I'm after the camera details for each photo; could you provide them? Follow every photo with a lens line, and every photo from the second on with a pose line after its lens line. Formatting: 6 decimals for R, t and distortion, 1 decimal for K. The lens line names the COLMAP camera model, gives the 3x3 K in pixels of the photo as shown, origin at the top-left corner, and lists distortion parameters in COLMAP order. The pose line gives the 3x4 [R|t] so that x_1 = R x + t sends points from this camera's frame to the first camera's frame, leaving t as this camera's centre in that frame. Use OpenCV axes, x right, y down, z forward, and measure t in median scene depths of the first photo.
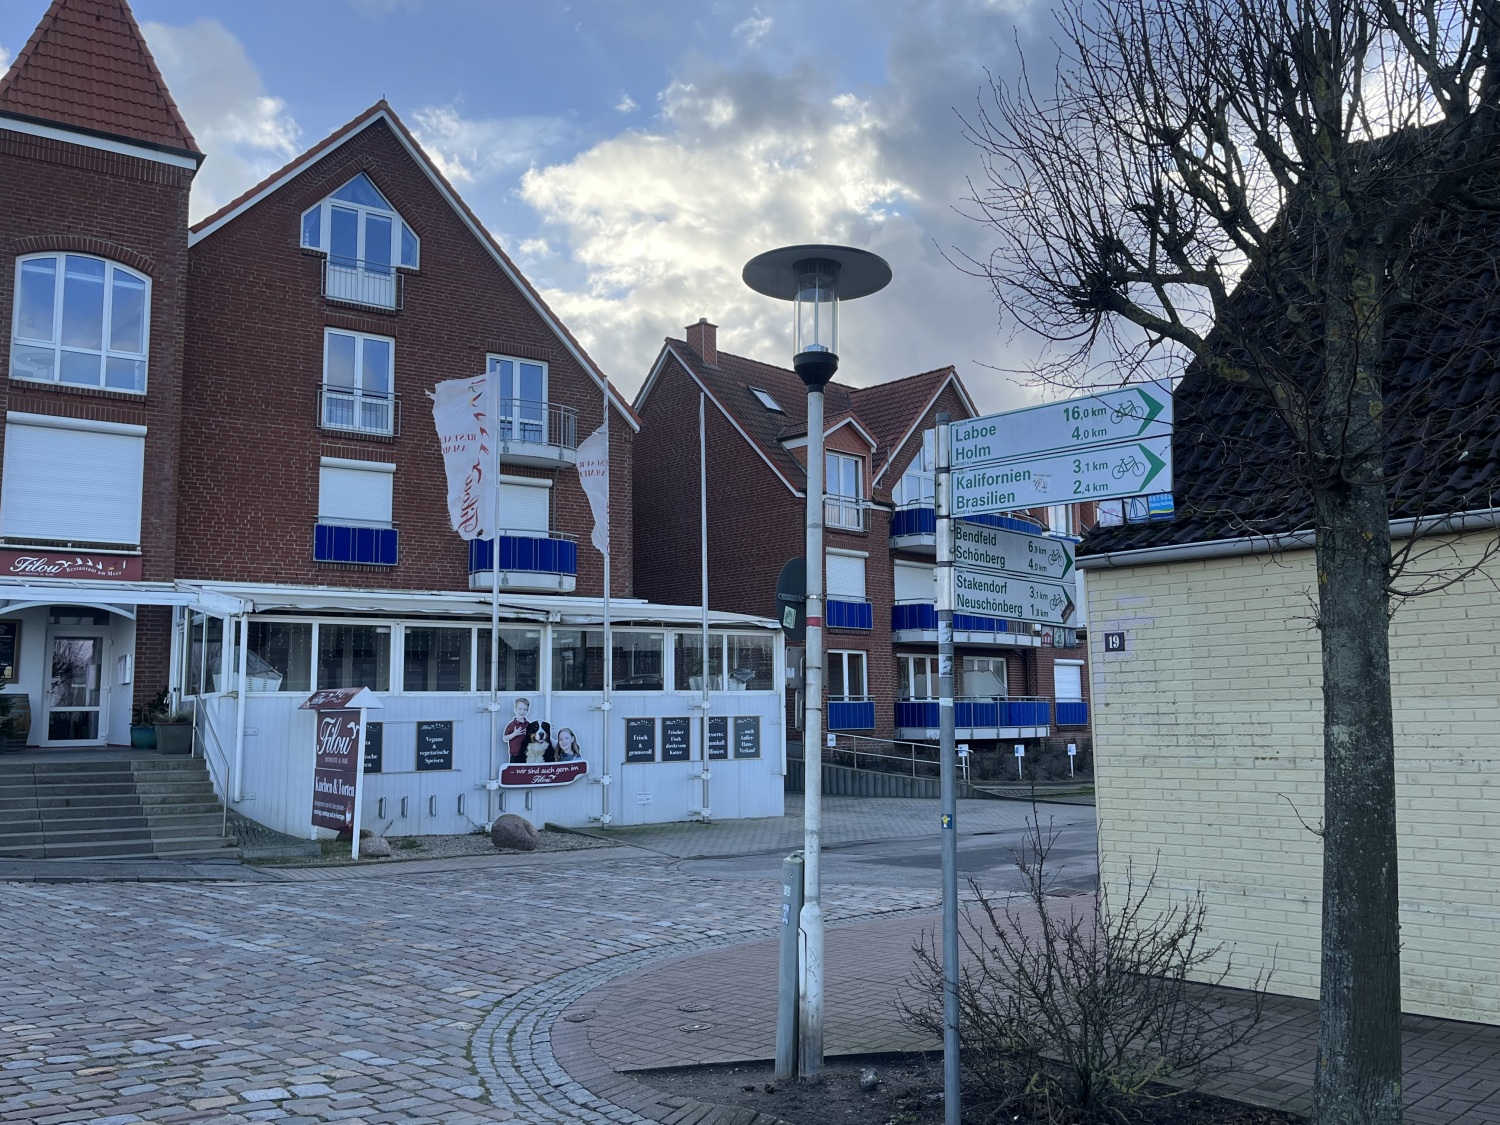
lens RADIAL K [[1267.3, 0, 756.4], [0, 1267.3, 556.2], [0, 0, 1]] dist [0.041614, -0.038956]
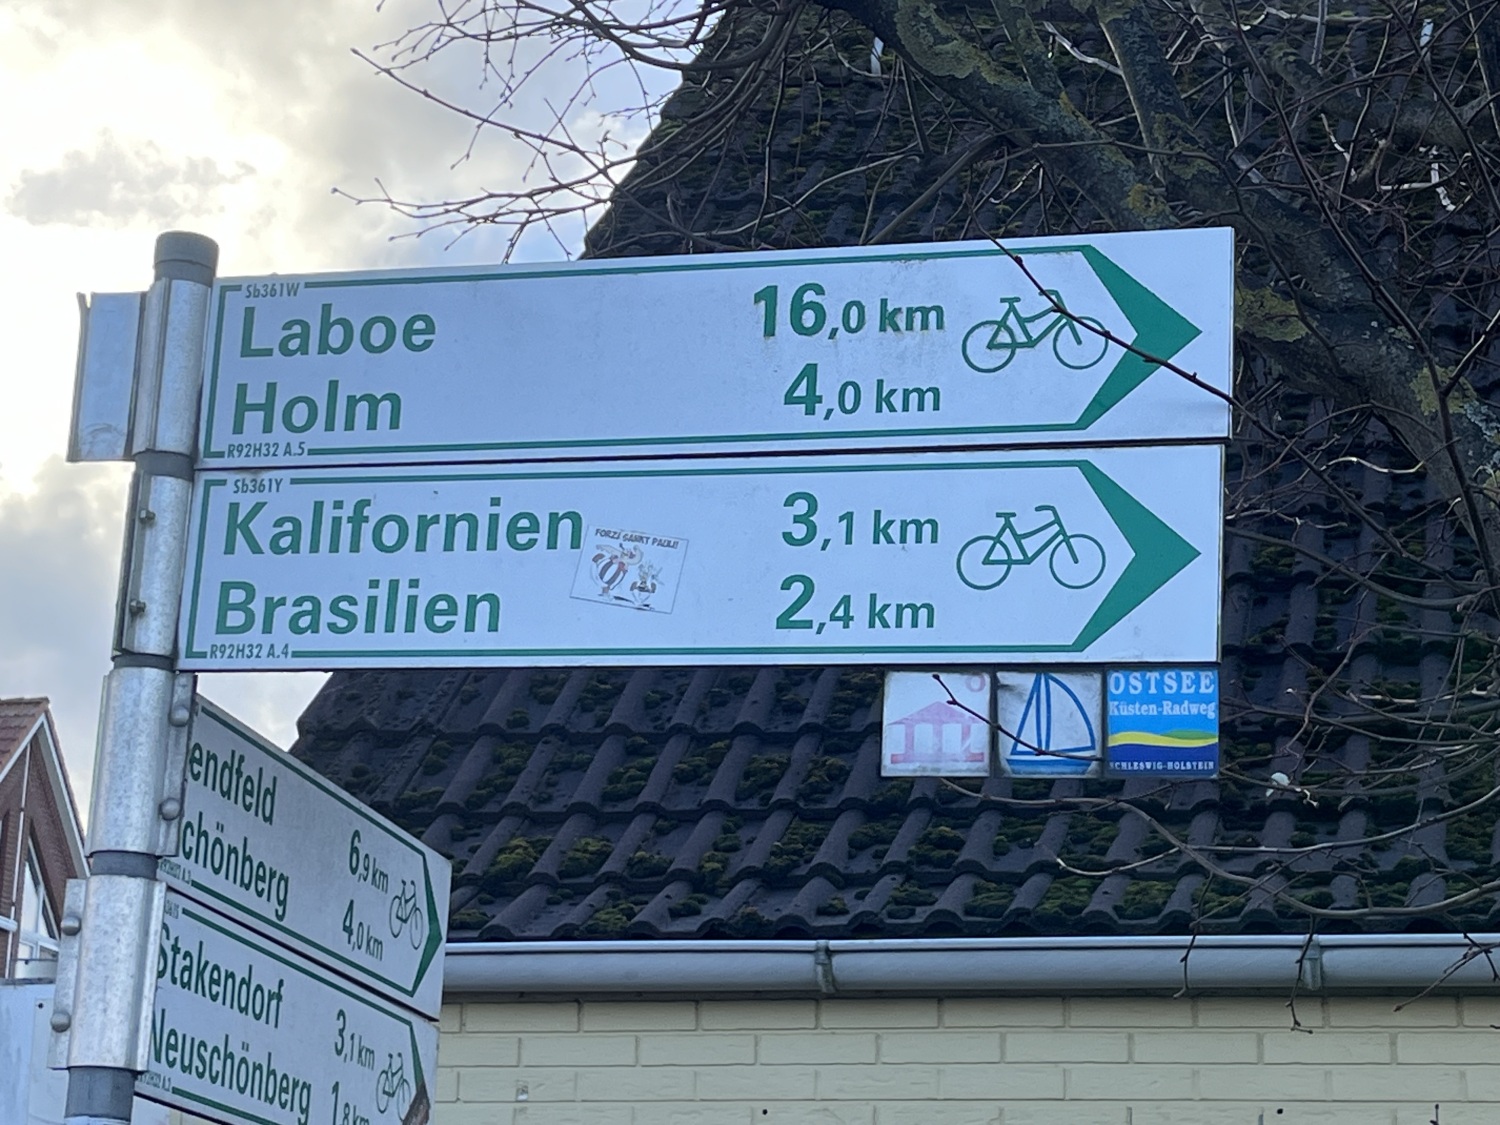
lens RADIAL K [[3120.4, 0, 749.8], [0, 3120.4, 562.5], [0, 0, 1]] dist [0.119271, 0.000000]
pose [[0.834074, 0.179936, 0.521482, -0.064322], [-0.104322, 0.979700, -0.171186, 0.039470], [-0.541698, 0.088380, 0.835914, 0.485806]]
